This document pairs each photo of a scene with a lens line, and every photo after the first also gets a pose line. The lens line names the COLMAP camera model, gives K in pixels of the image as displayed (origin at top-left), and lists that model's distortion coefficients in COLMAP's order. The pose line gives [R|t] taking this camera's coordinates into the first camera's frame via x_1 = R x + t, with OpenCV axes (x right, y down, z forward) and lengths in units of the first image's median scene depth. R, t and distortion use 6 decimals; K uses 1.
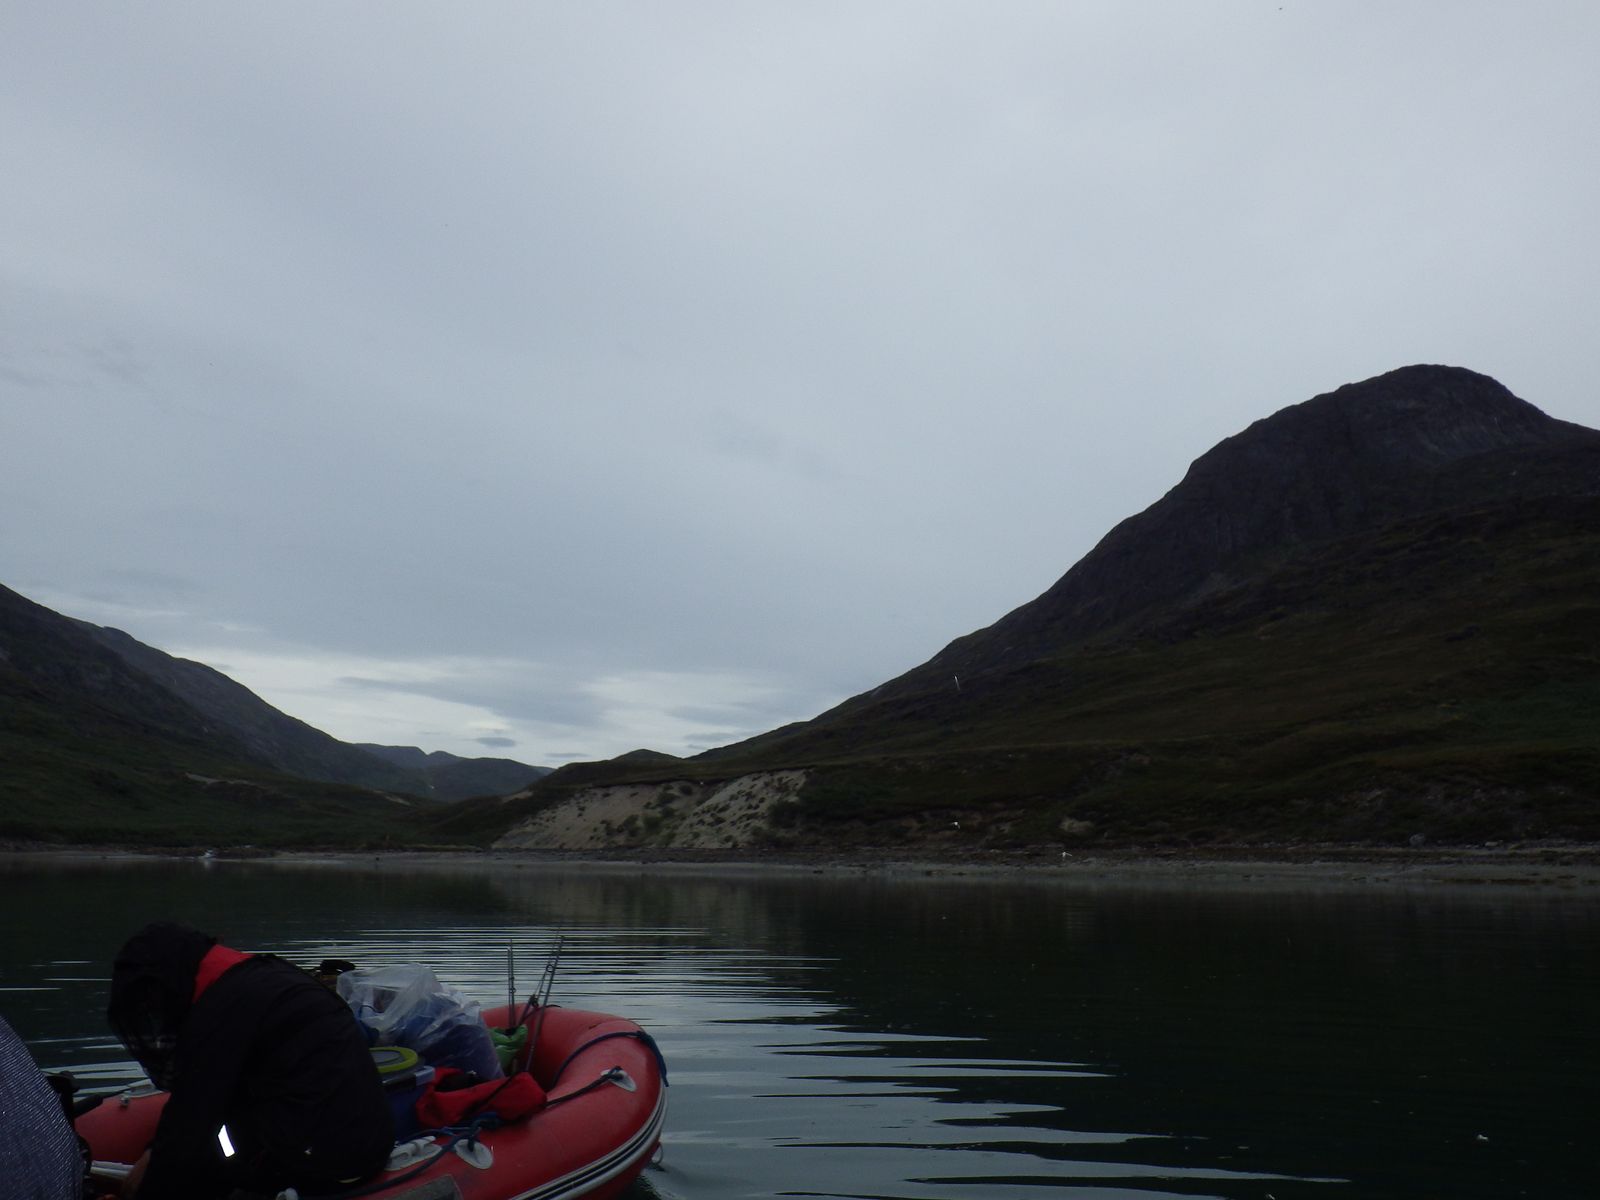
lens RADIAL K [[1324.5, 0, 800.0], [0, 1324.5, 600.0], [0, 0, 1]] dist [-0.001177, 0.005040]
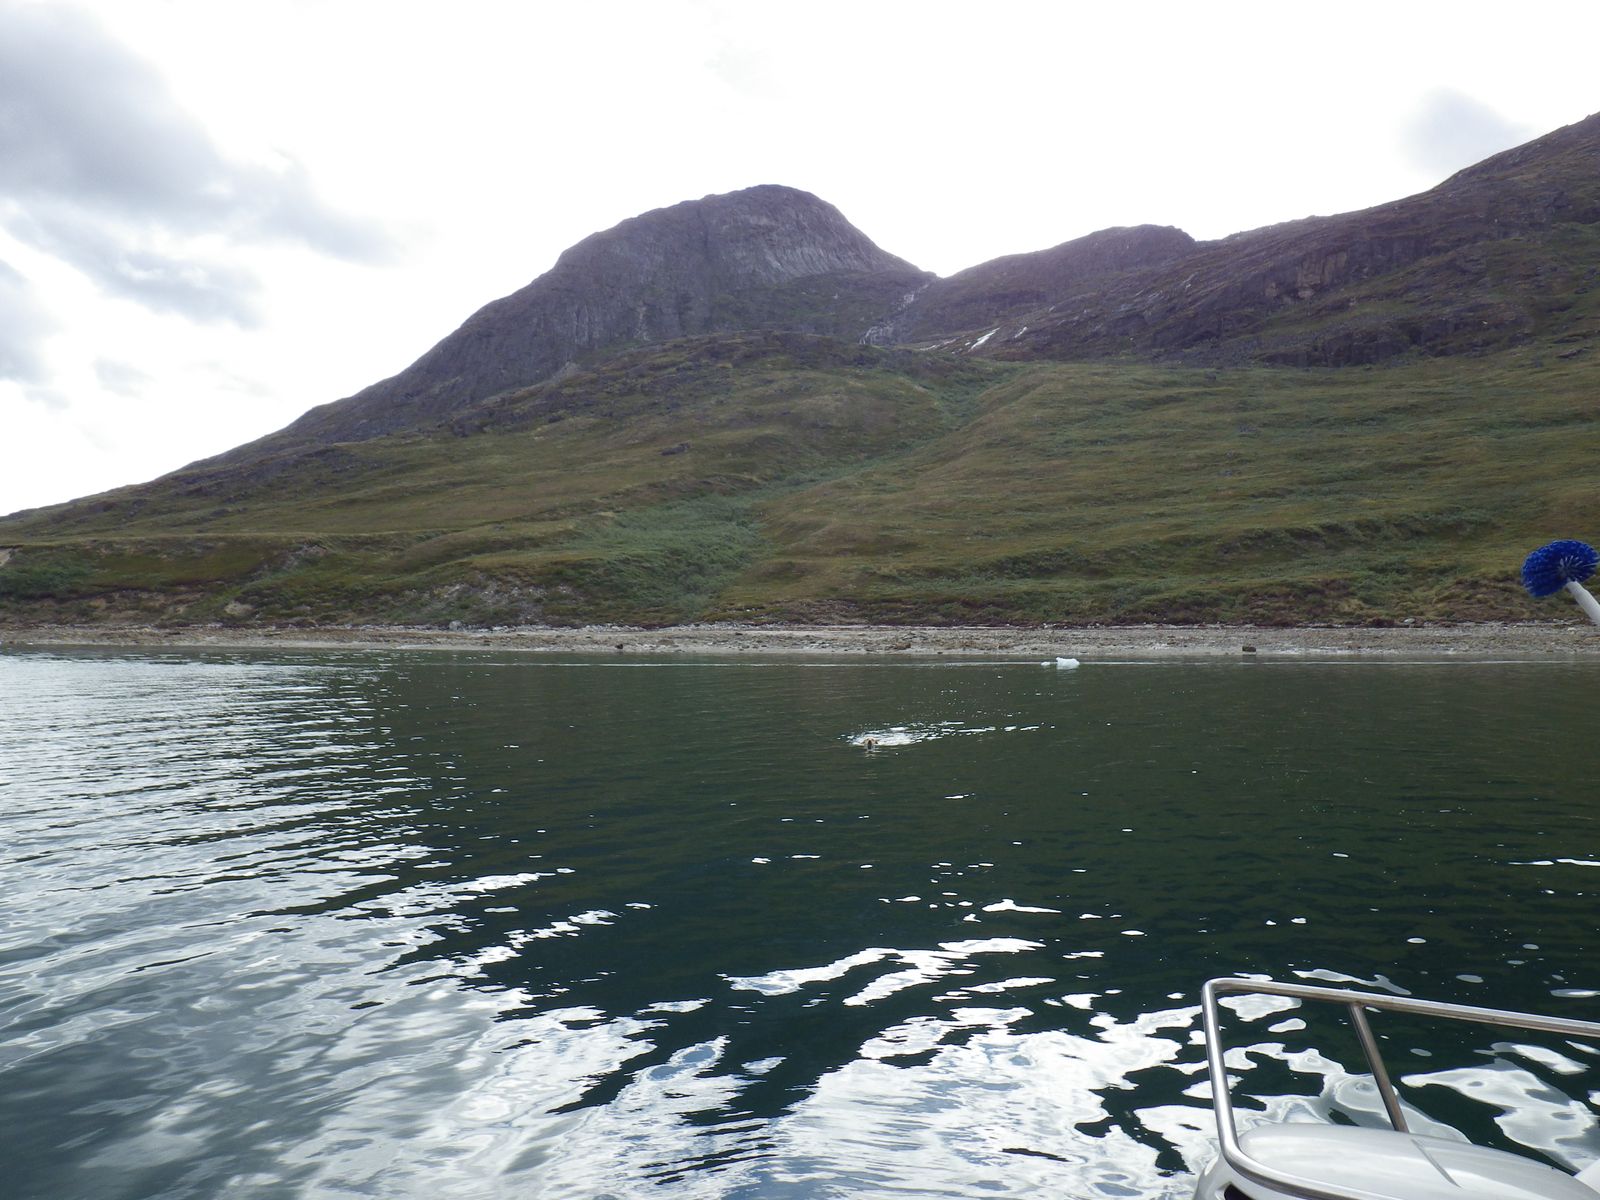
lens RADIAL K [[1324.5, 0, 800.0], [0, 1324.5, 600.0], [0, 0, 1]] dist [-0.001177, 0.005040]
pose [[0.904525, 0.012580, 0.426235, 0.088129], [-0.085695, 0.984535, 0.152797, -0.031540], [-0.417721, -0.174734, 0.891615, -0.134306]]
